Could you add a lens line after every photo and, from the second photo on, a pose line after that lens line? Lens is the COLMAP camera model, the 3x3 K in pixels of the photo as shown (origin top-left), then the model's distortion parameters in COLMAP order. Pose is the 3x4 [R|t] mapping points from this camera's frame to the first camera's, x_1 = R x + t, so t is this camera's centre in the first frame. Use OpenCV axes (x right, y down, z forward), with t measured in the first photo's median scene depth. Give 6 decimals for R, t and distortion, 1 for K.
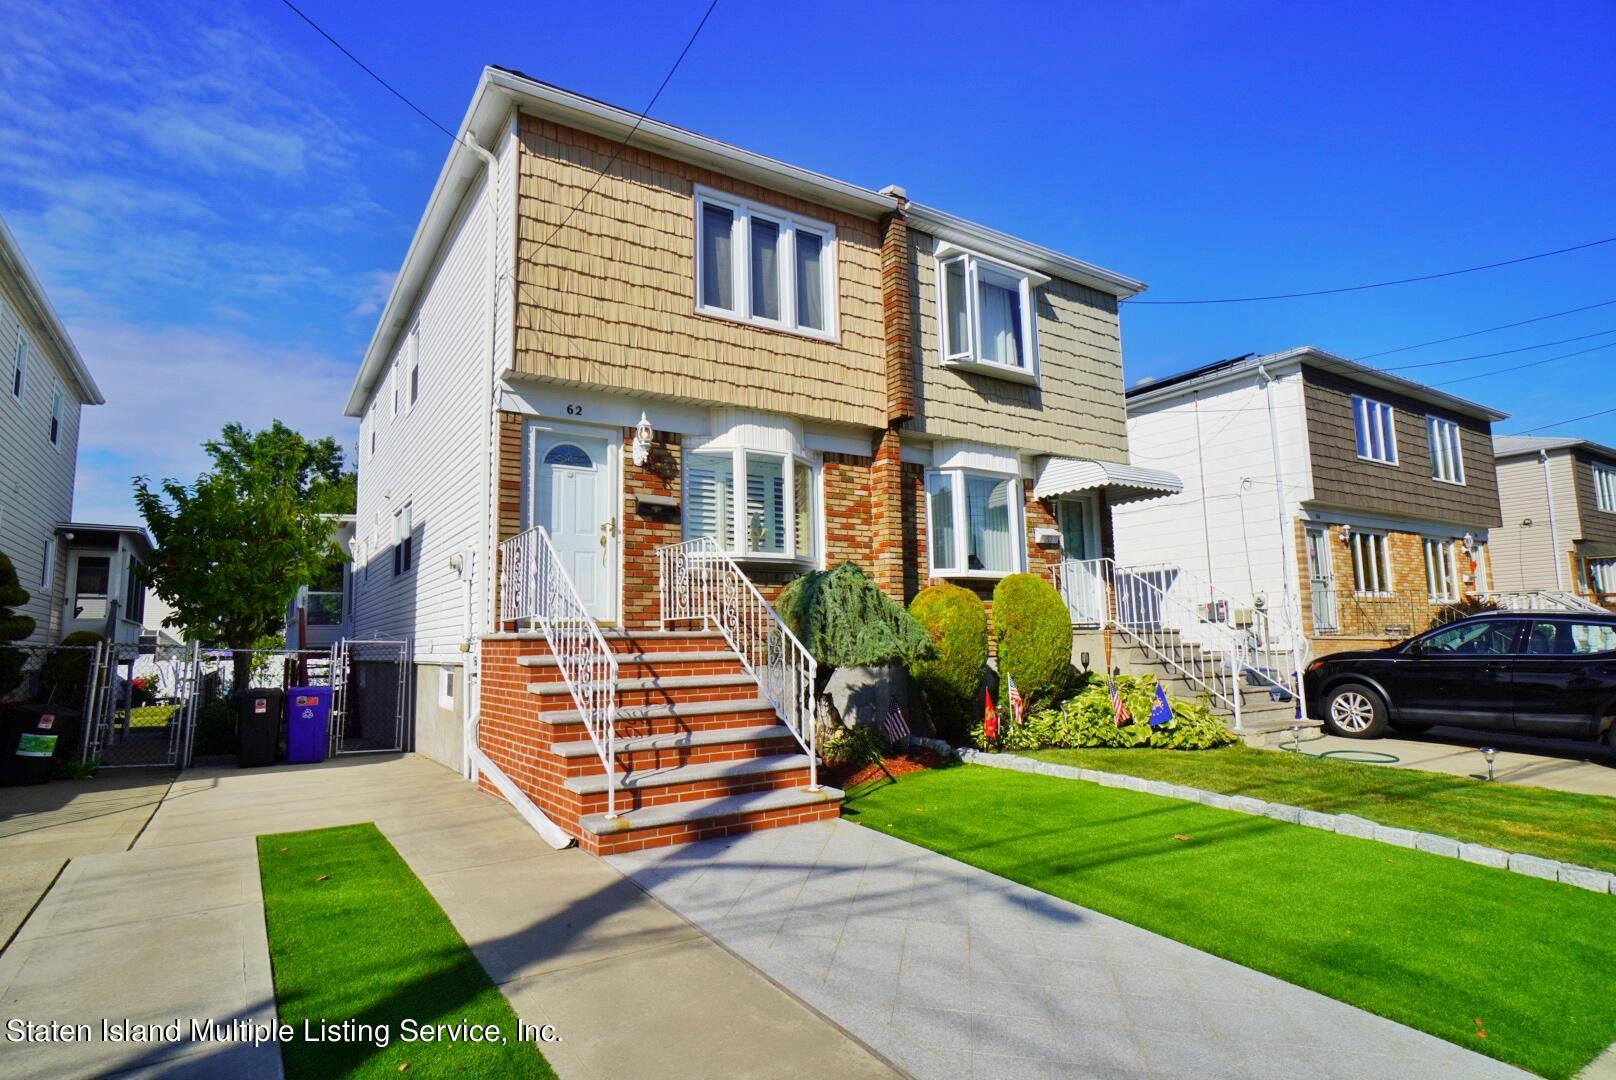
lens RADIAL K [[838.0, 0, 749.0], [0, 838.0, 548.5], [0, 0, 1]] dist [-0.022589, 0.009500]
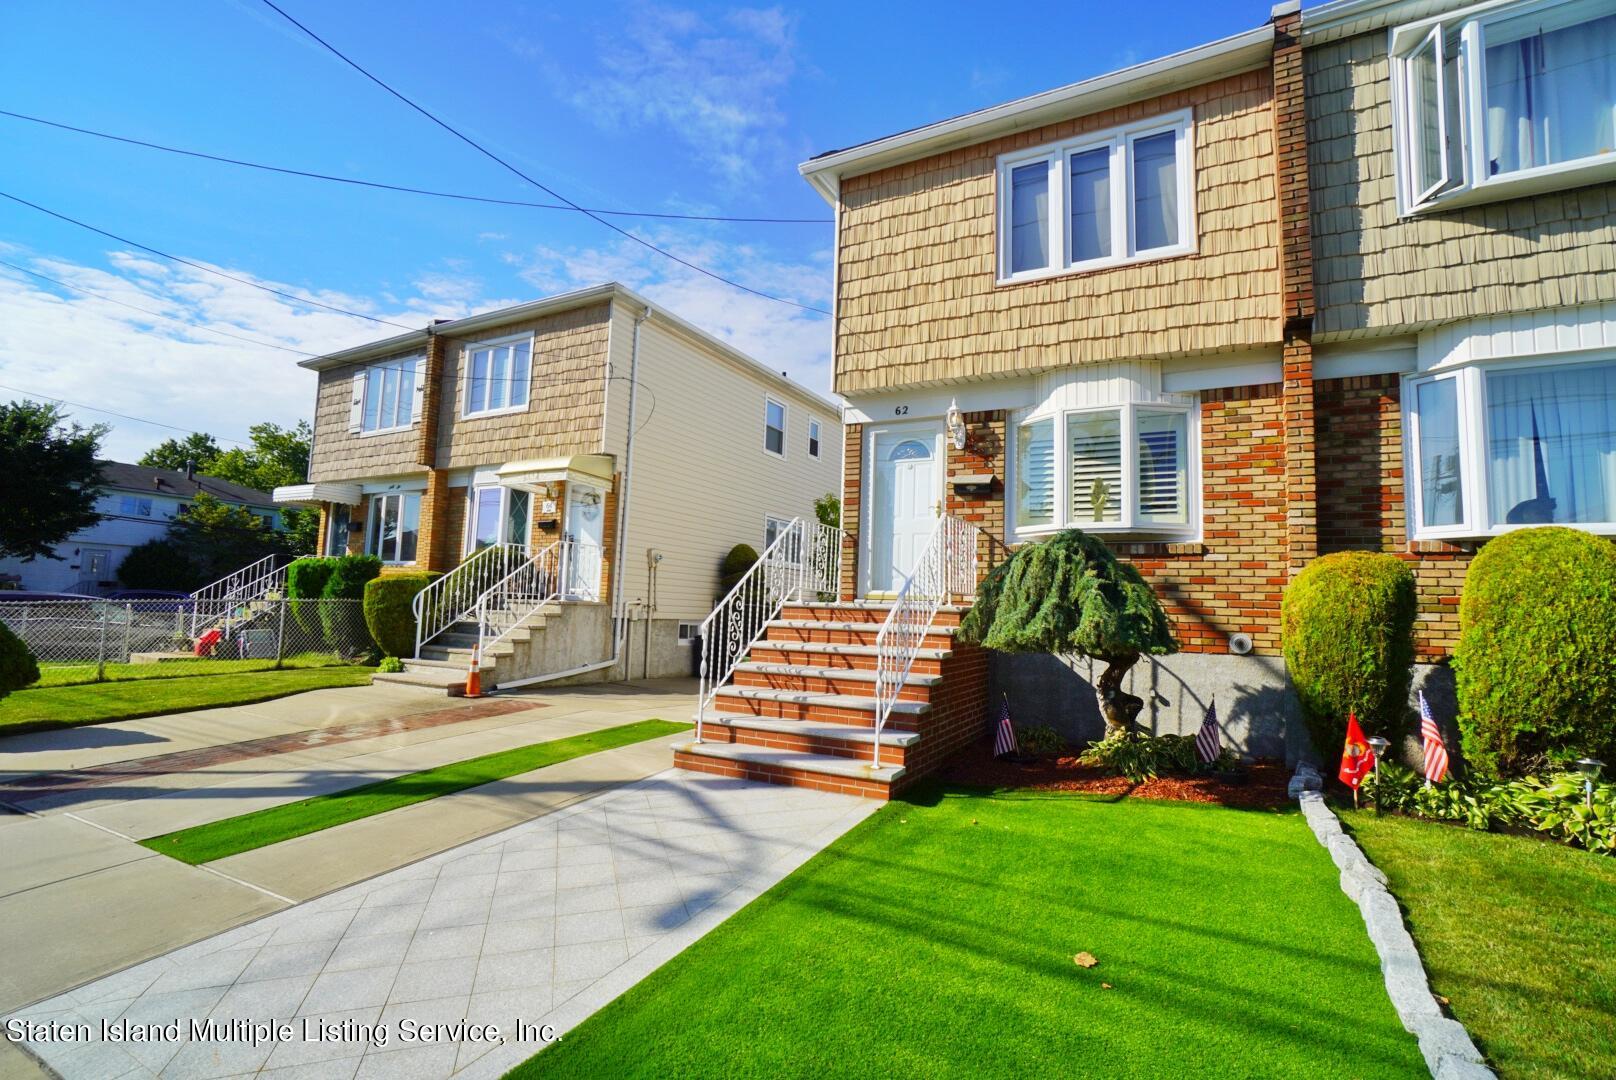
lens RADIAL K [[731.1, 0, 798.5], [0, 731.1, 545.6], [0, 0, 1]] dist [-0.034952, 0.010485]
pose [[0.502167, -0.040653, -0.863815, 0.541548], [0.053033, 0.998462, -0.016160, 0.026022], [0.863143, -0.037696, 0.503551, 0.346768]]
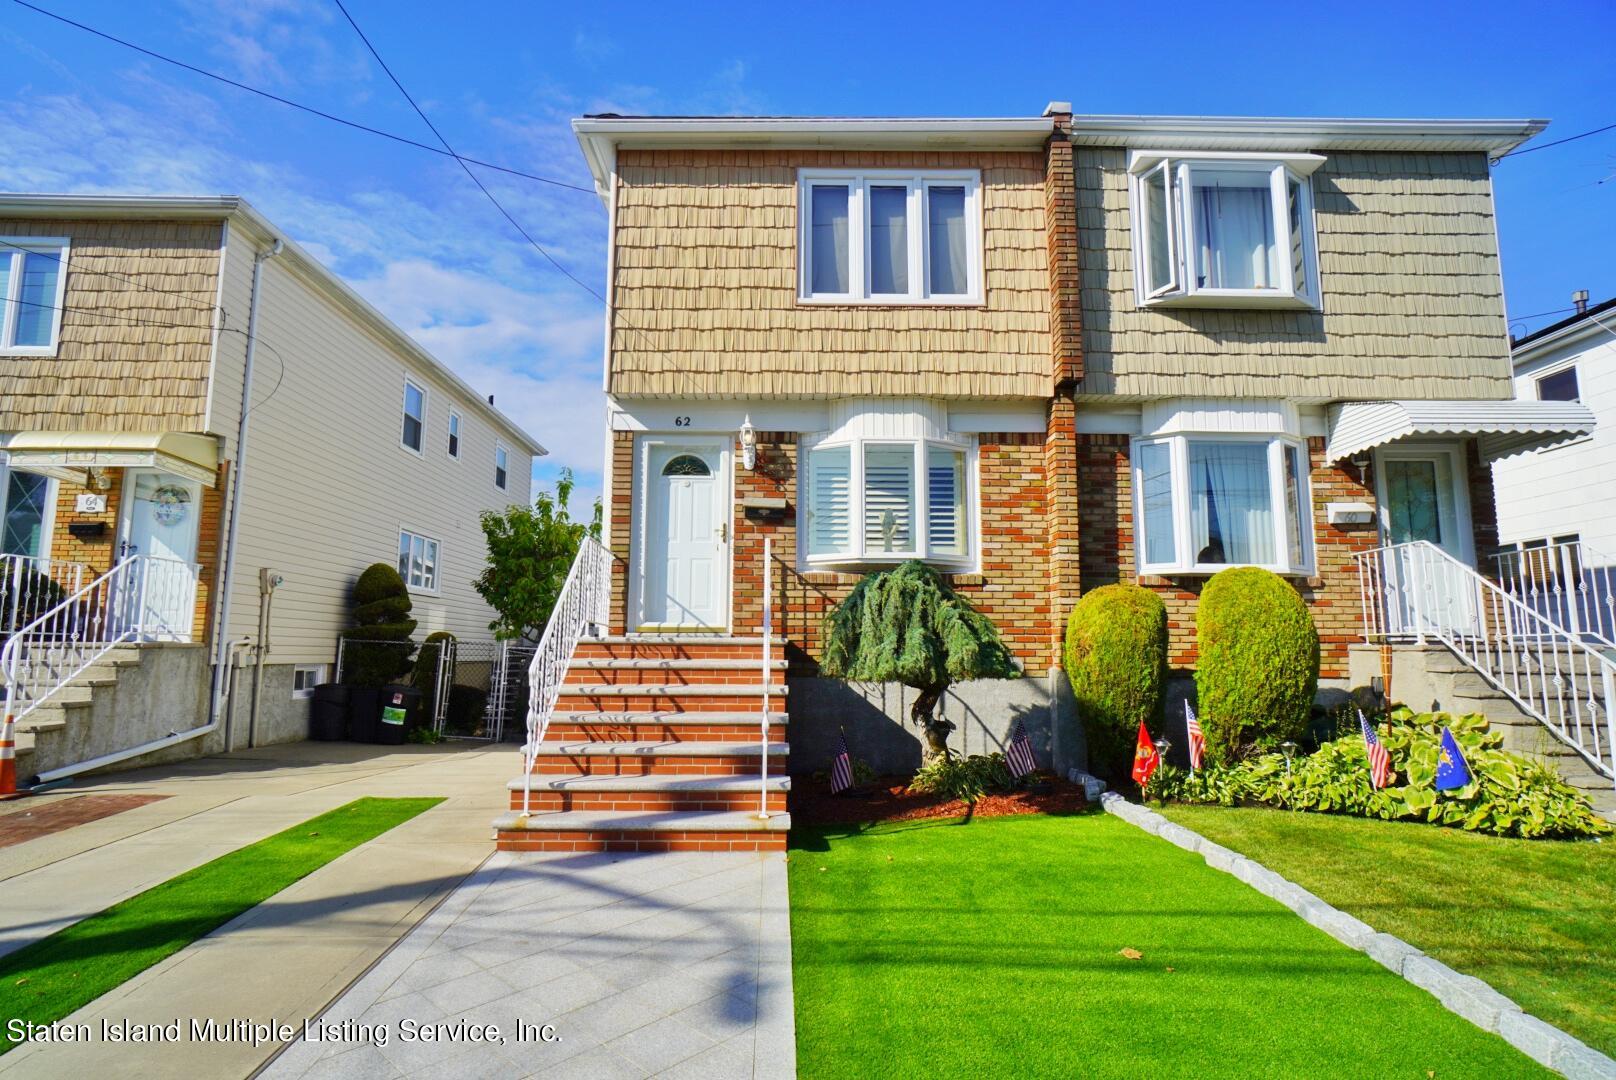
lens RADIAL K [[838.0, 0, 773.2], [0, 838.0, 550.0], [0, 0, 1]] dist [-0.022589, 0.009500]
pose [[0.853103, -0.039533, -0.520242, 0.390747], [0.037190, 0.999196, -0.014945, 0.011486], [0.520415, -0.006598, 0.853888, 0.167279]]
